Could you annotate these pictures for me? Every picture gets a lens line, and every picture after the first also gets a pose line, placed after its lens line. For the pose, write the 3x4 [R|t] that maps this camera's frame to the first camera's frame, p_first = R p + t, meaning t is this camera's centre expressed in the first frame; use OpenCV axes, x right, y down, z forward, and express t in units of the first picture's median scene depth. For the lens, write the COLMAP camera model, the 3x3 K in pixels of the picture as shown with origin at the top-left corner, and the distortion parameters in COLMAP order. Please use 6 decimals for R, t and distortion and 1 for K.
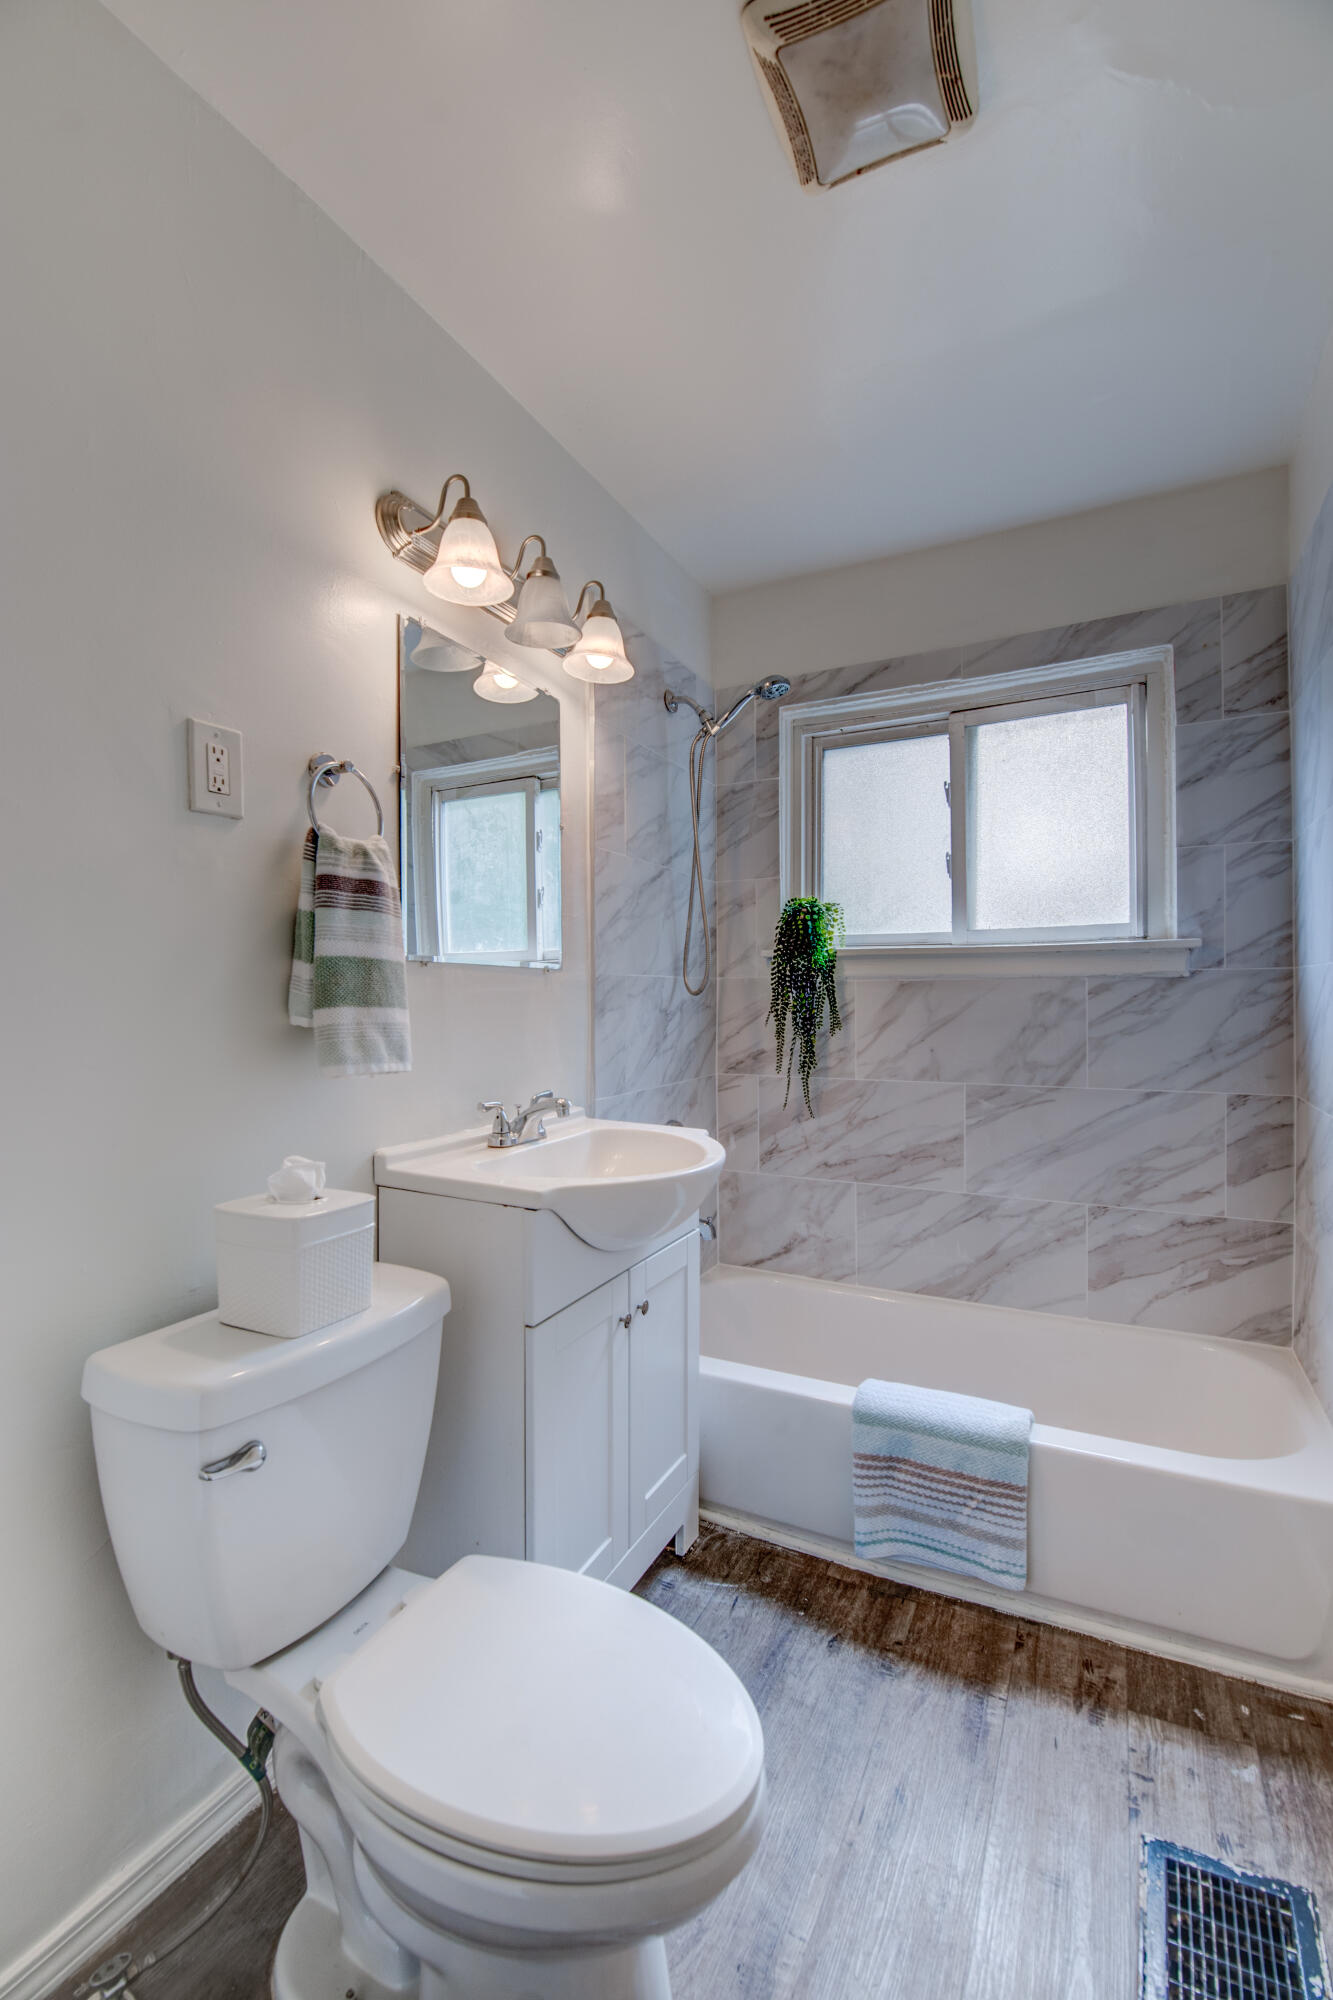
lens RADIAL K [[861.4, 0, 665.3], [0, 861.4, 998.4], [0, 0, 1]] dist [-0.015296, -0.005905]
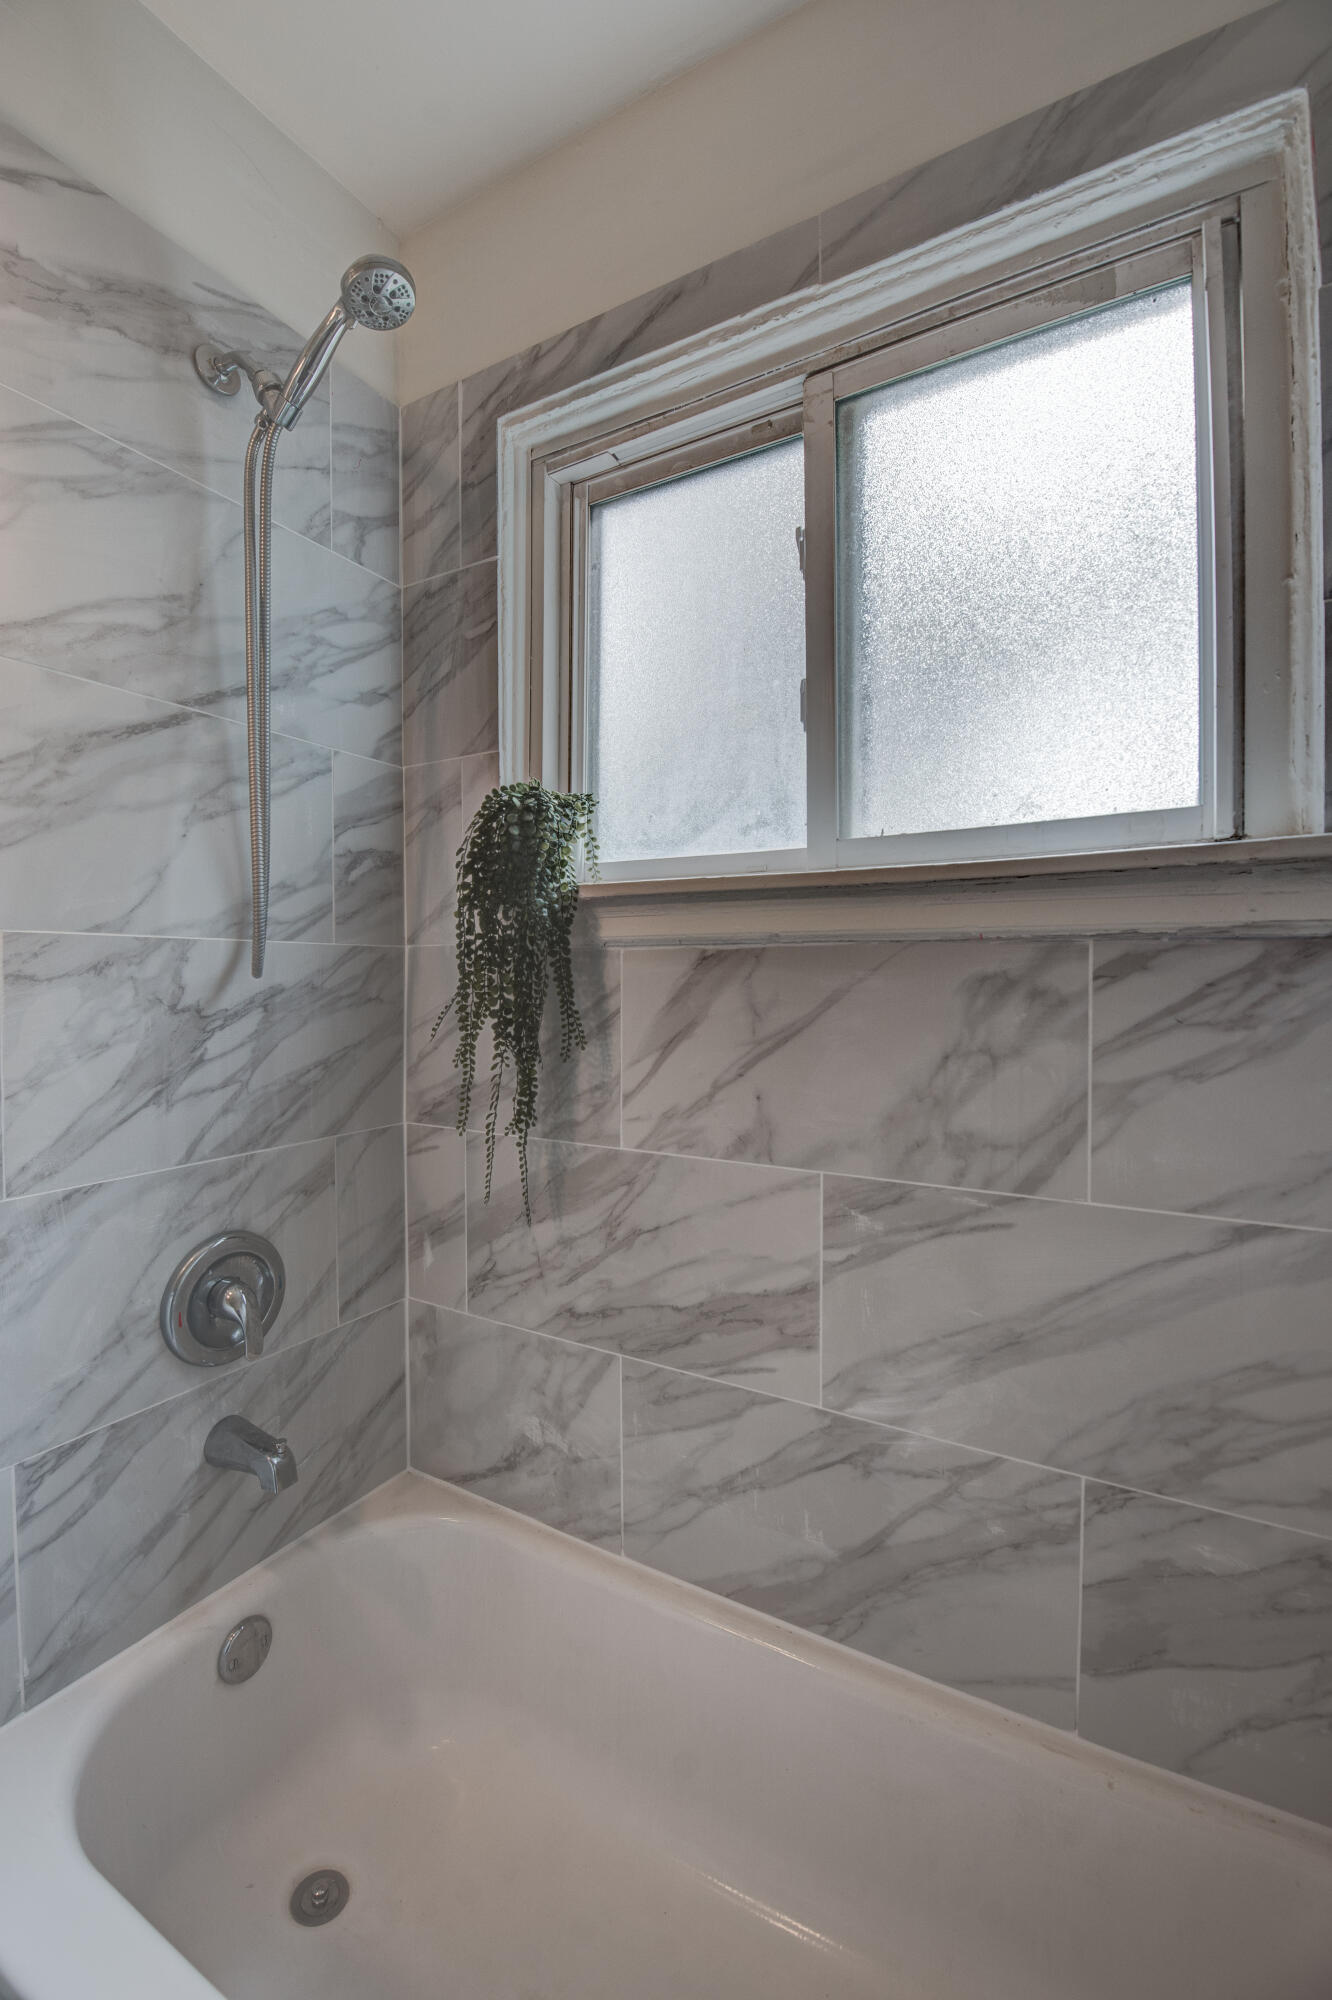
lens RADIAL K [[861.4, 0, 665.9], [0, 861.4, 994.2], [0, 0, 1]] dist [-0.015296, -0.005905]
pose [[0.998616, 0.005184, -0.052342, 0.280040], [-0.004365, 0.999867, 0.015744, -0.002751], [0.052417, -0.015494, 0.998505, 0.522250]]
